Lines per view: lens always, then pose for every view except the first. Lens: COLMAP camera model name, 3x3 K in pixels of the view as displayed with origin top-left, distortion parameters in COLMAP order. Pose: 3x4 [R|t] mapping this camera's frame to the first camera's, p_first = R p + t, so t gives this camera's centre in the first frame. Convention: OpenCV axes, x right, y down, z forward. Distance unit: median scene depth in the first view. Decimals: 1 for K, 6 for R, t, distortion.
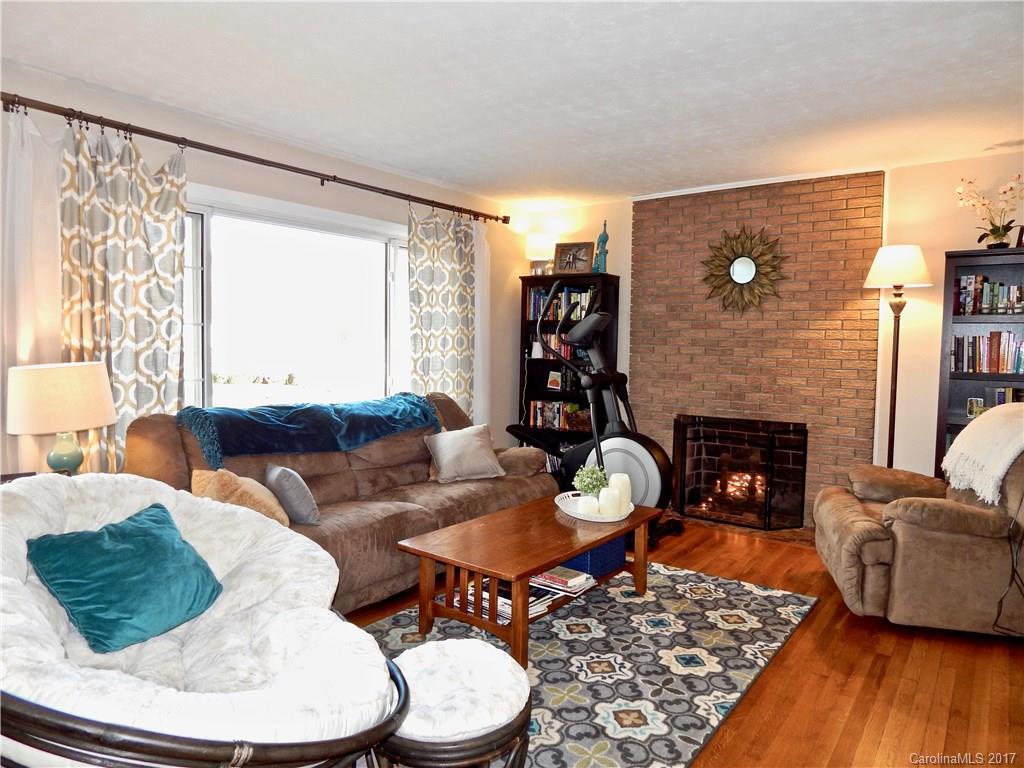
lens RADIAL K [[670.2, 0, 512.0], [0, 670.2, 384.0], [0, 0, 1]] dist [0.003549, -0.022887]
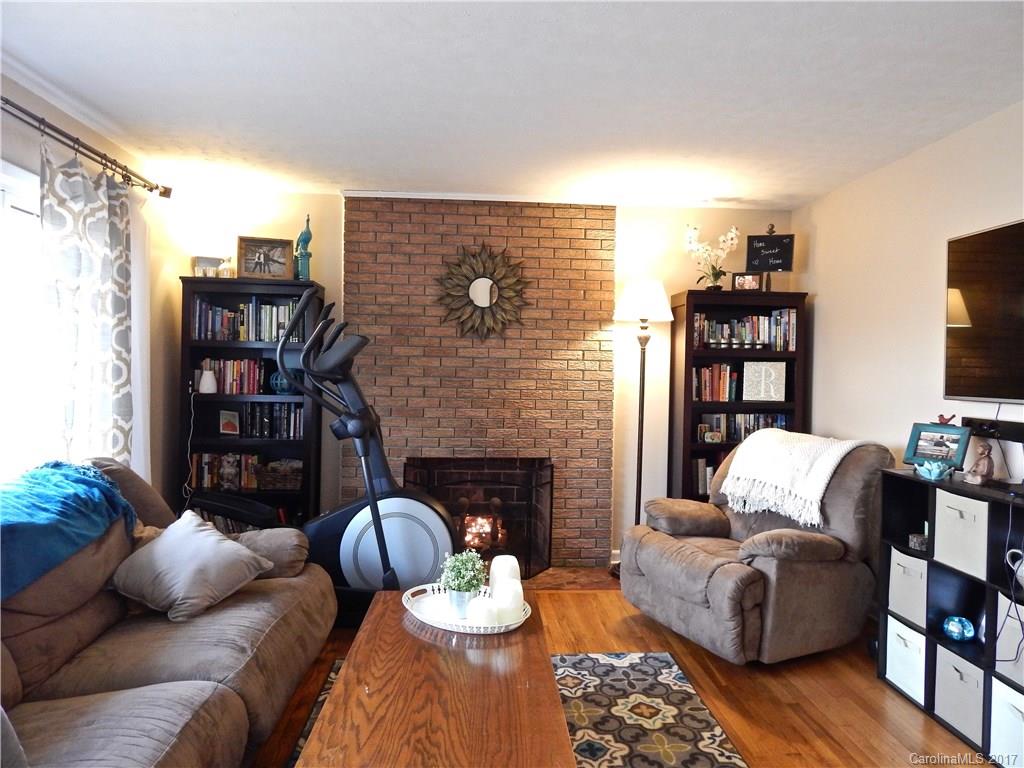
lens RADIAL K [[670.2, 0, 512.0], [0, 670.2, 384.0], [0, 0, 1]] dist [0.003549, -0.022887]
pose [[0.758309, -0.013159, 0.651763, -0.218622], [0.033004, 0.999289, -0.018224, -0.029817], [-0.651060, 0.035330, 0.758204, 0.303060]]
